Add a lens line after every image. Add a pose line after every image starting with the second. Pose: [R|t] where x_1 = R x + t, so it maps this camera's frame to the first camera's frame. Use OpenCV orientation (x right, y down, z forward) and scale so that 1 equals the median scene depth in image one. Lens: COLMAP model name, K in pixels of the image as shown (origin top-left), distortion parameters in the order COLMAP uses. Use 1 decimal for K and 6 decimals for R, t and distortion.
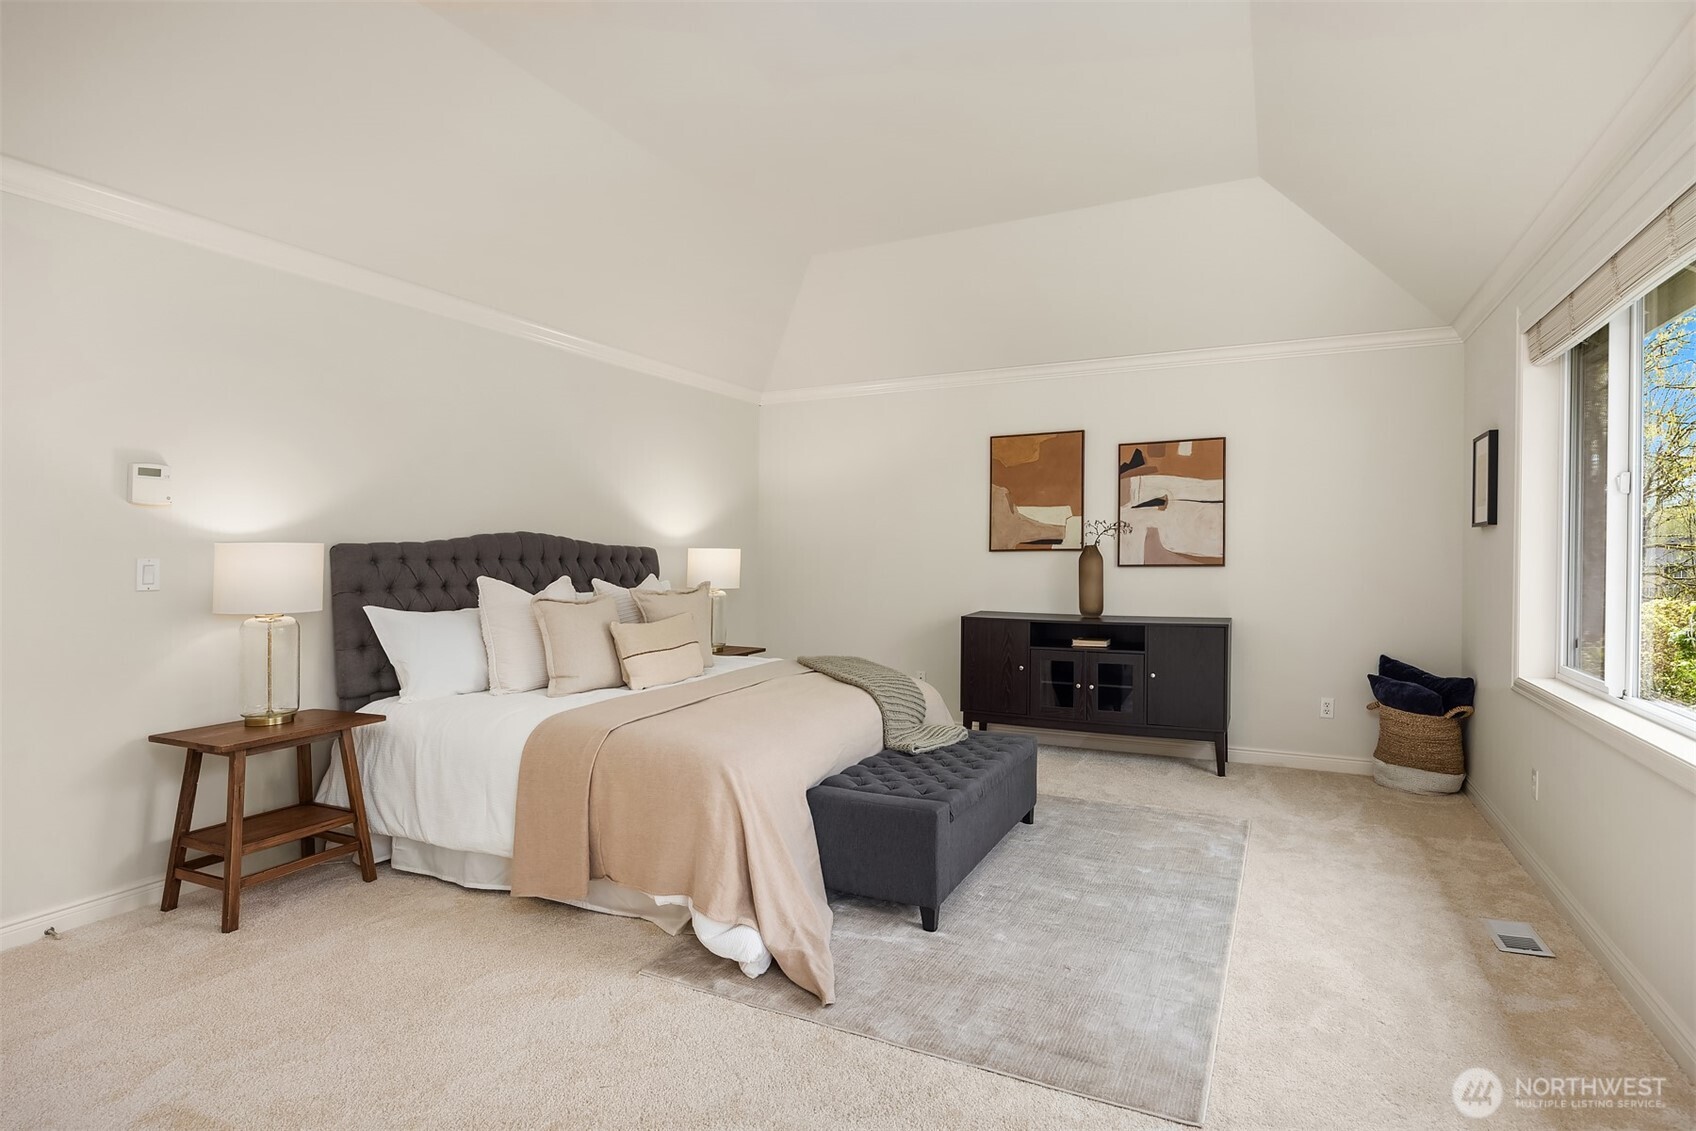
lens RADIAL K [[842.8, 0, 839.4], [0, 842.8, 563.0], [0, 0, 1]] dist [-0.006646, 0.000144]
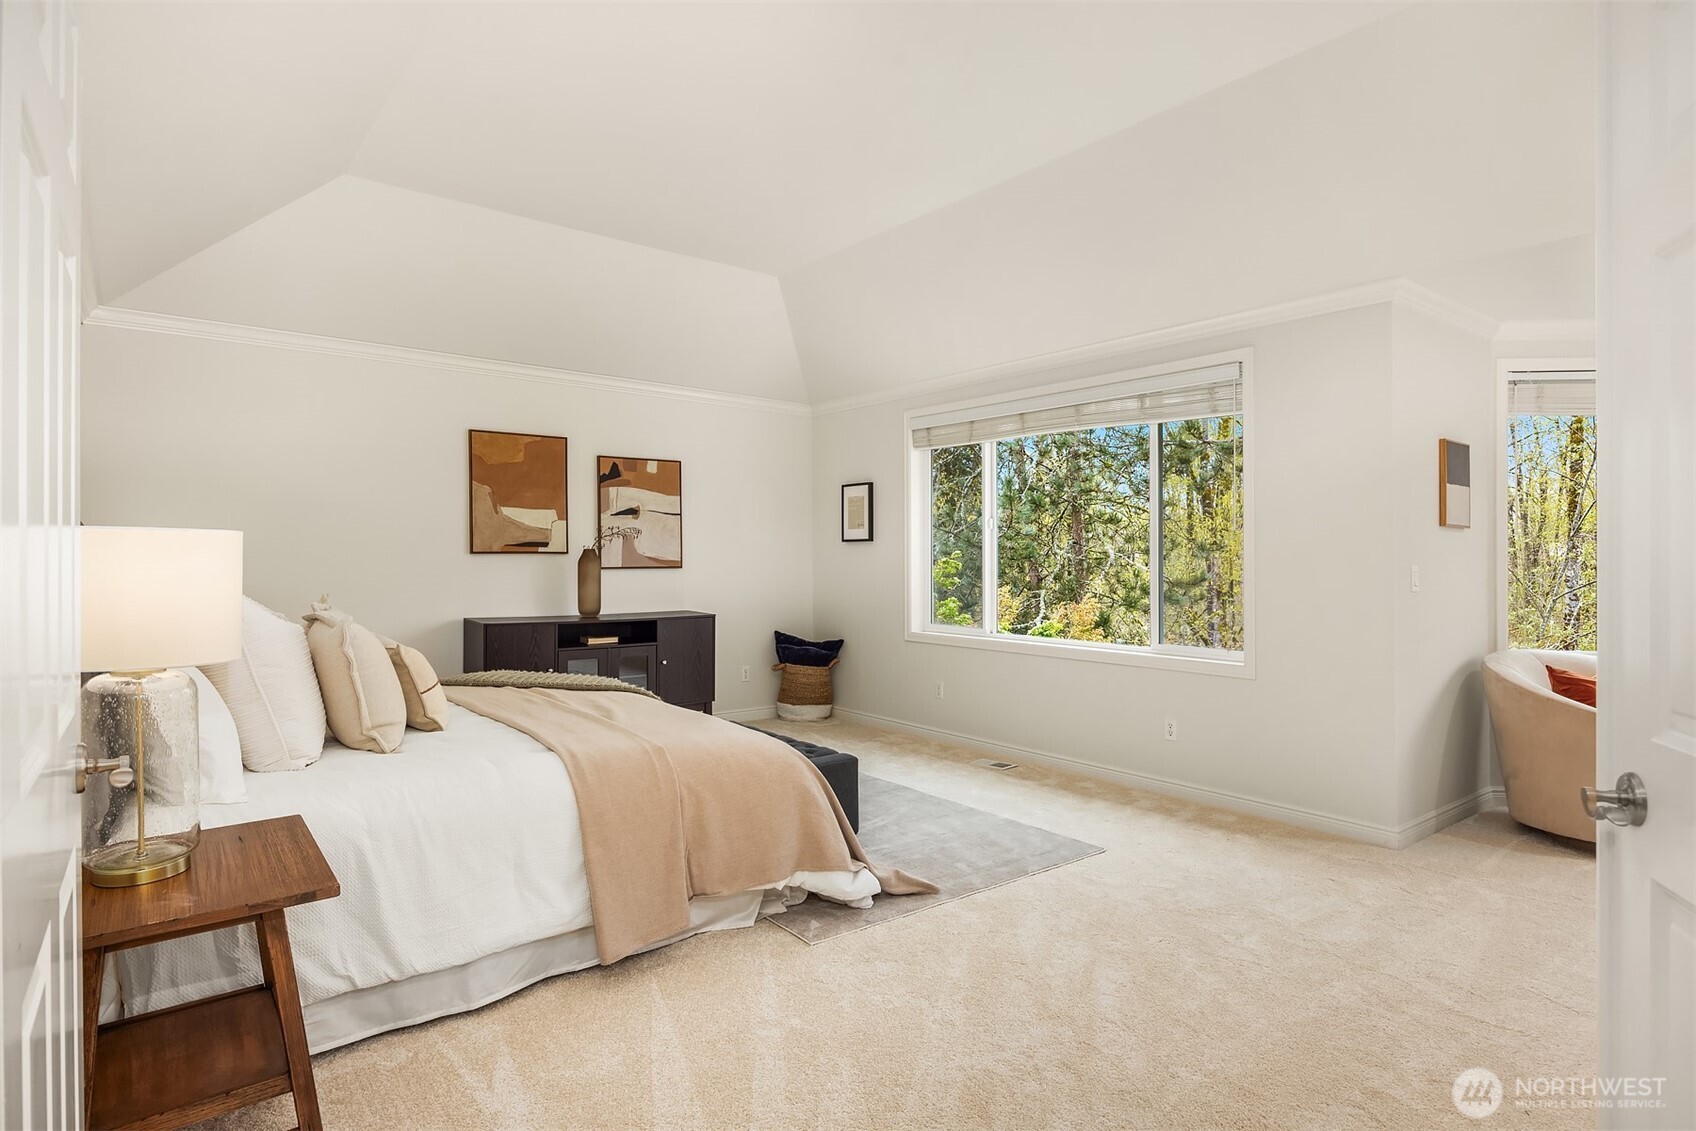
lens RADIAL K [[920.7, 0, 840.2], [0, 920.7, 565.6], [0, 0, 1]] dist [-0.004958, 0.000110]
pose [[0.427429, -0.002410, 0.904046, -0.616811], [0.002194, 0.999996, 0.001629, -0.001201], [-0.904046, 0.001287, 0.427433, 0.219747]]
